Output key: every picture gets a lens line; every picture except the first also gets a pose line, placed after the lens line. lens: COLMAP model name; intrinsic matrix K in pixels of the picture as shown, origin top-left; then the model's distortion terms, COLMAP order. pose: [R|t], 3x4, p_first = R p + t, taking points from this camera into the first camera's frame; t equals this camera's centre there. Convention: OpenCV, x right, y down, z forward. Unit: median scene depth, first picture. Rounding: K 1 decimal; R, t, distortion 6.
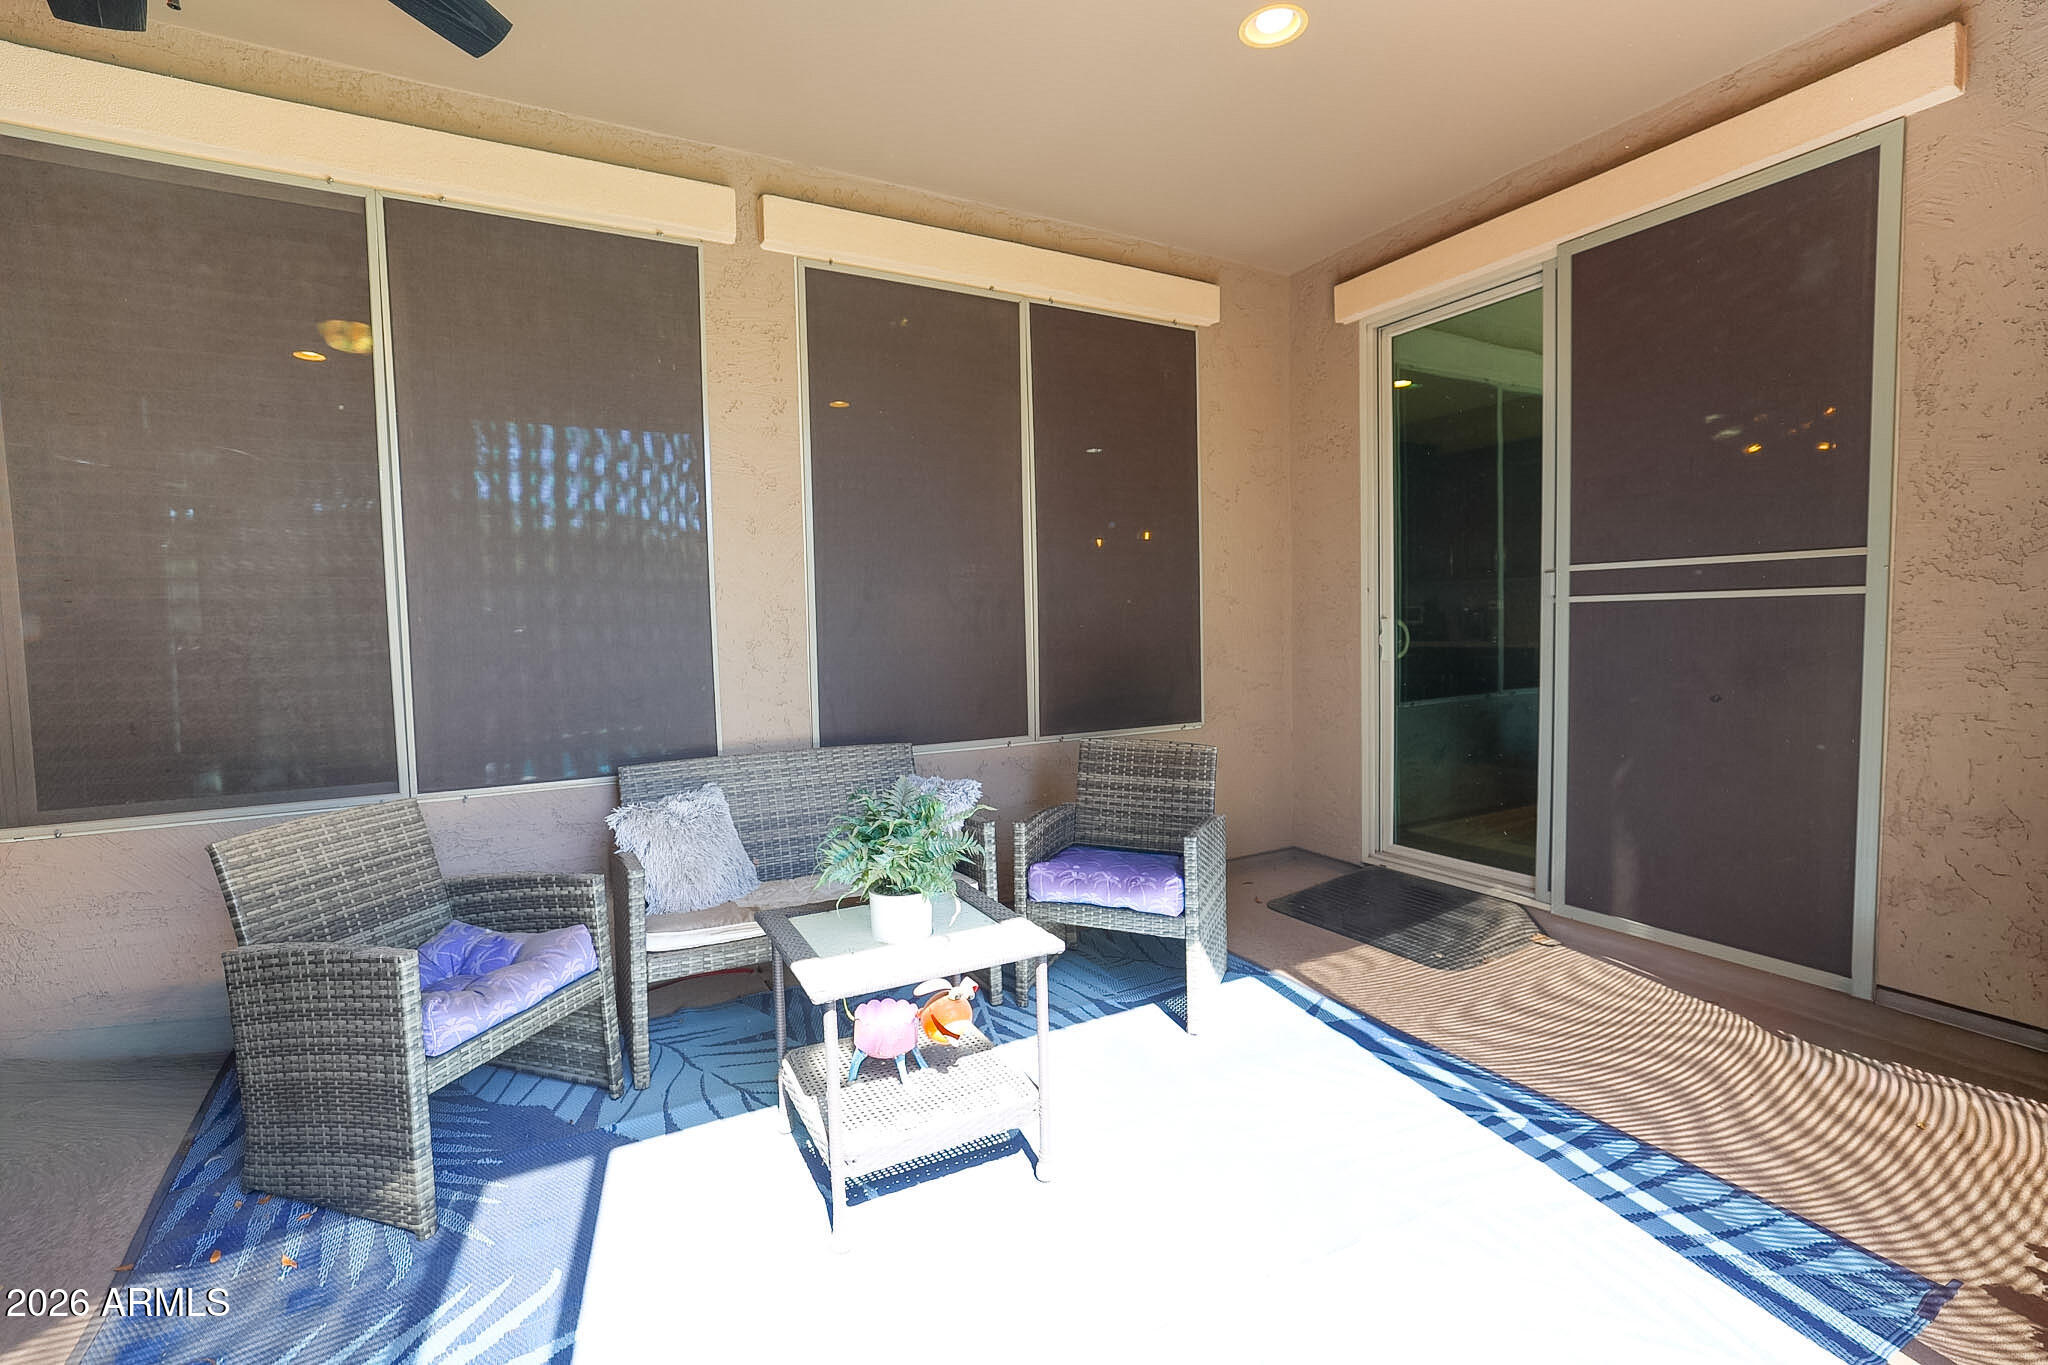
lens RADIAL K [[884.1, 0, 1015.1], [0, 884.1, 680.0], [0, 0, 1]] dist [-0.047640, 0.017011]
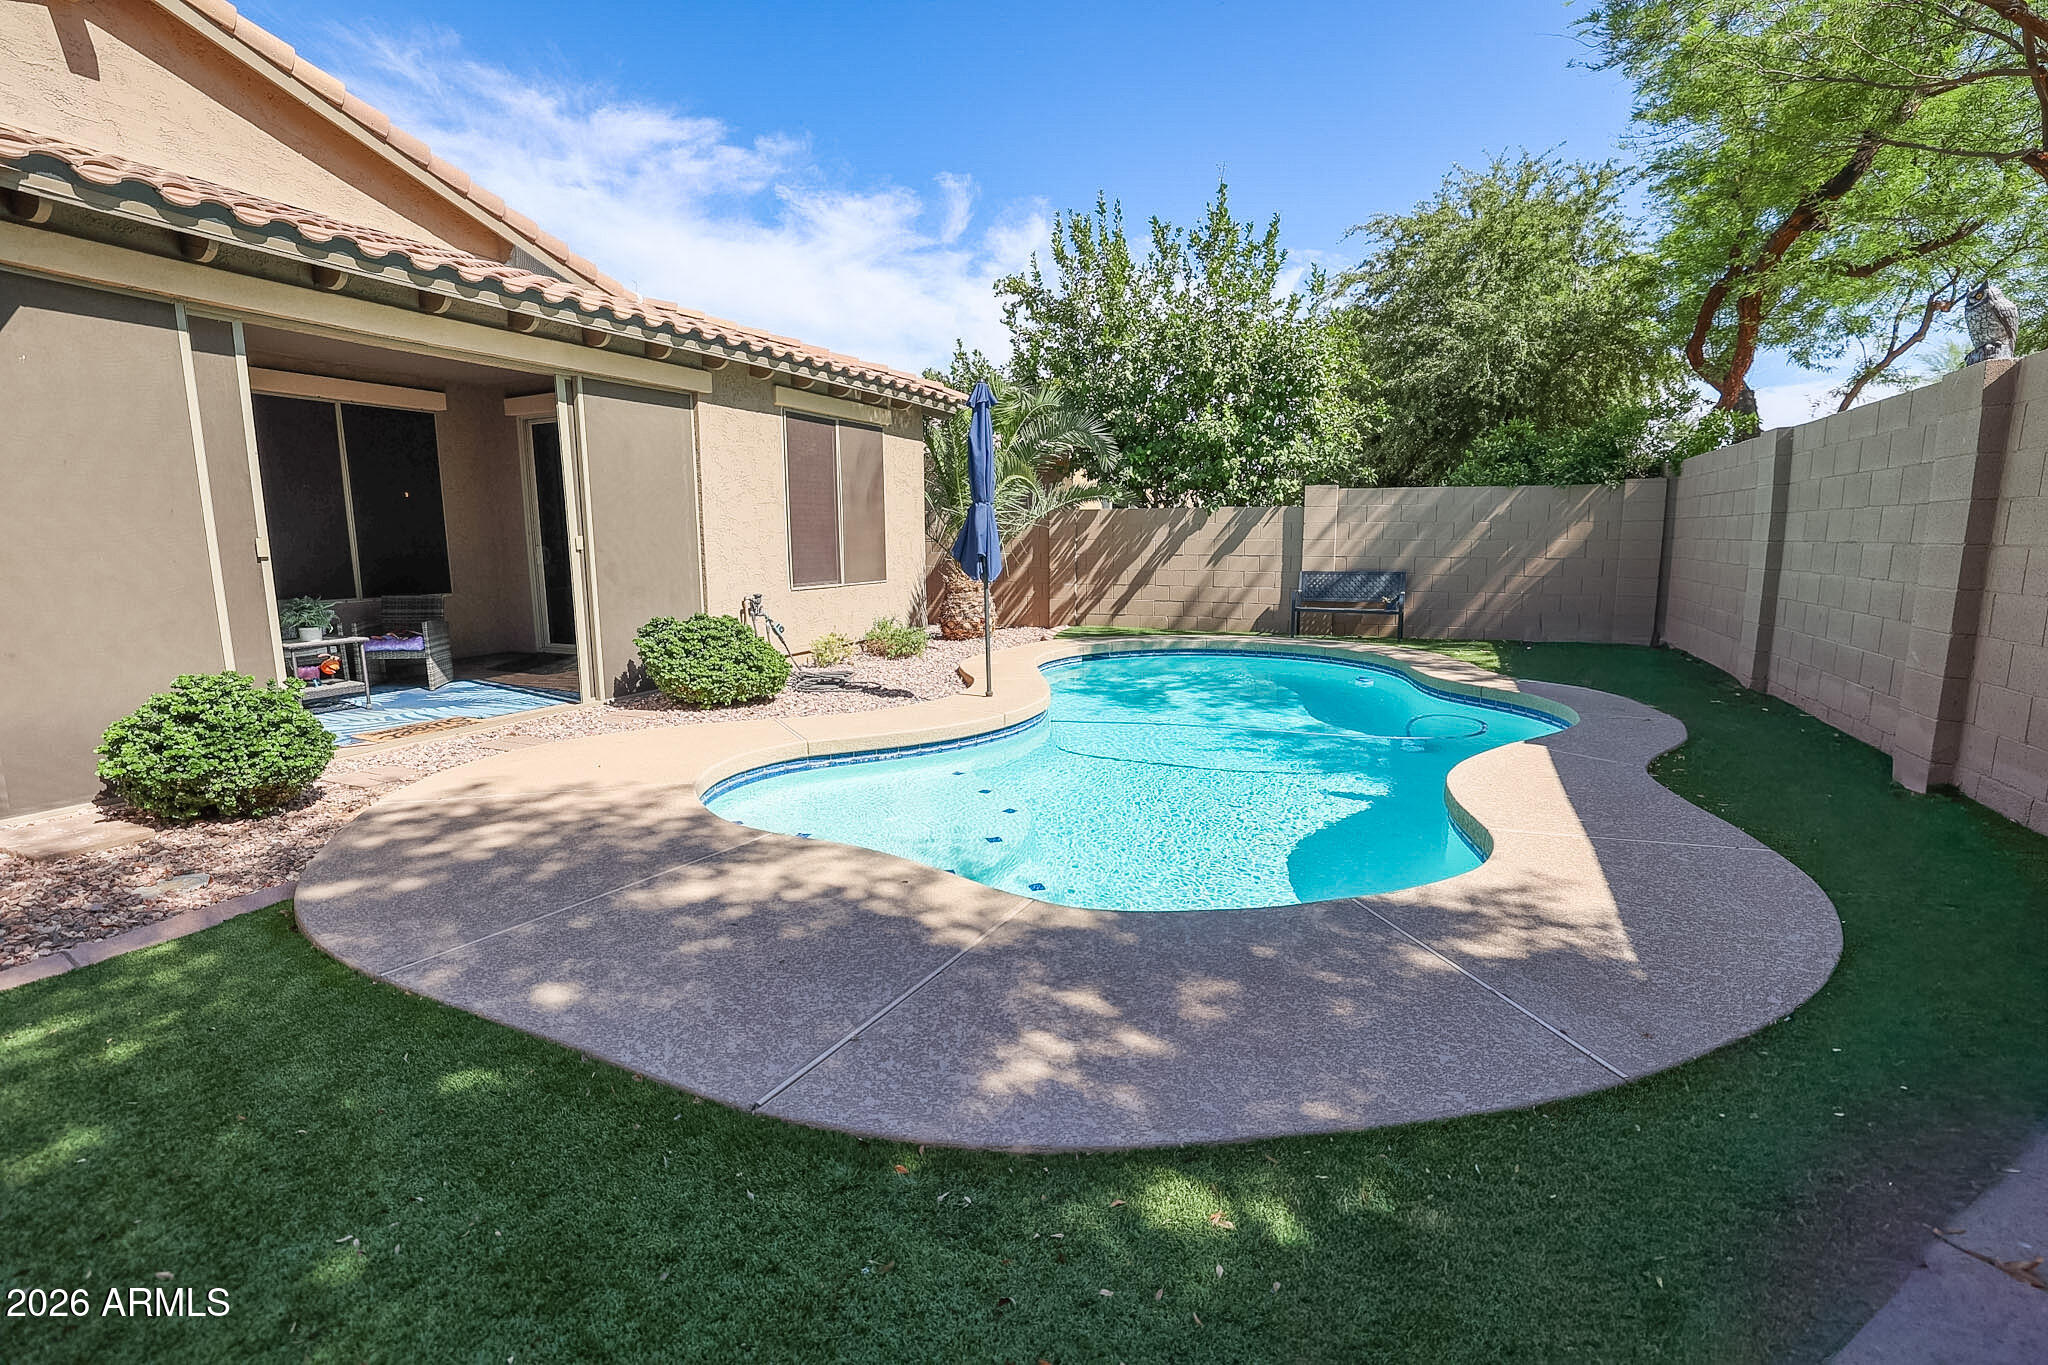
lens RADIAL K [[884.1, 0, 1015.1], [0, 884.1, 680.0], [0, 0, 1]] dist [-0.047640, 0.017011]
pose [[0.796487, -0.071769, 0.600381, 0.015372], [0.017939, 0.995299, 0.095178, 0.096693], [-0.604389, -0.065038, 0.794030, -1.846712]]
